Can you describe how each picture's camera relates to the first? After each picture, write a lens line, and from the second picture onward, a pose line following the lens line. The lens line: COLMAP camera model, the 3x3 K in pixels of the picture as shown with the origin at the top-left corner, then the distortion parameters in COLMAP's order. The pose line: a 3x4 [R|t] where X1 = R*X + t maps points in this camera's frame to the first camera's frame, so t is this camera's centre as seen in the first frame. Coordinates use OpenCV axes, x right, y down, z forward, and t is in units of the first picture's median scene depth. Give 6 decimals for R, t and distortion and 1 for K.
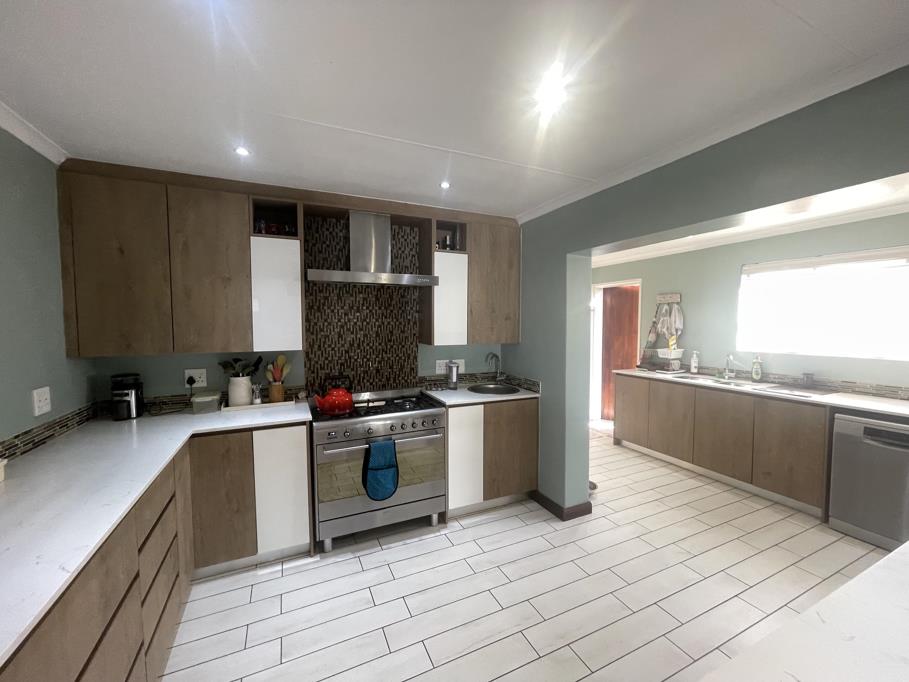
lens RADIAL K [[368.5, 0, 449.3], [0, 368.5, 340.7], [0, 0, 1]] dist [0.002425, -0.000161]
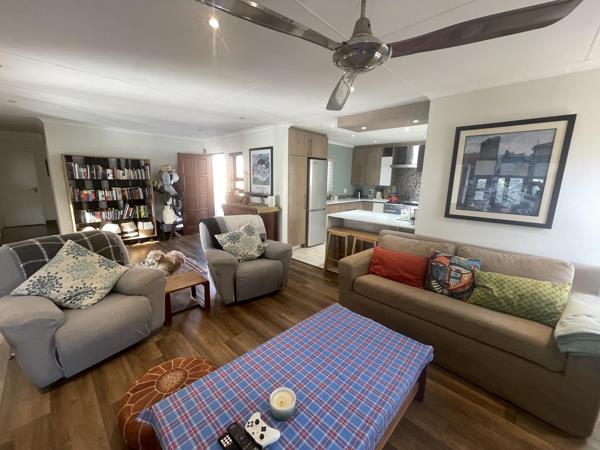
lens RADIAL K [[243.2, 0, 298.0], [0, 243.2, 224.5], [0, 0, 1]] dist [0.002425, -0.000161]
pose [[0.381455, 0.185727, -0.905537, 1.616556], [-0.068454, 0.982594, 0.172696, 0.048781], [0.921849, -0.003888, 0.387529, -0.879124]]
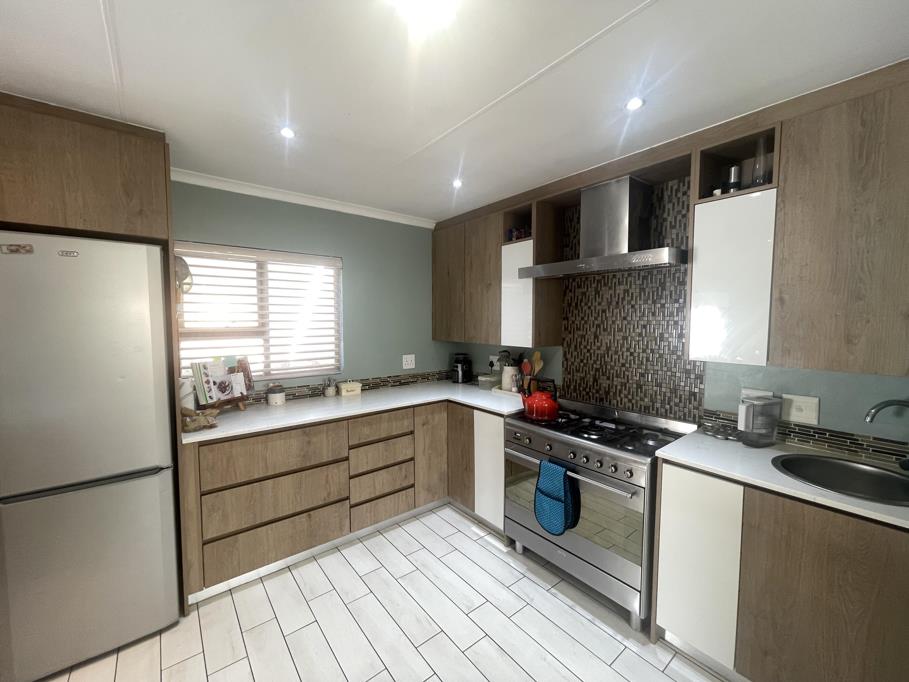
lens RADIAL K [[368.5, 0, 452.9], [0, 368.5, 340.6], [0, 0, 1]] dist [0.002425, -0.000161]
pose [[0.247048, 0.061228, -0.967067, 0.524603], [-0.052922, 0.997365, 0.049627, -0.032893], [0.967557, 0.038919, 0.249637, 0.535357]]
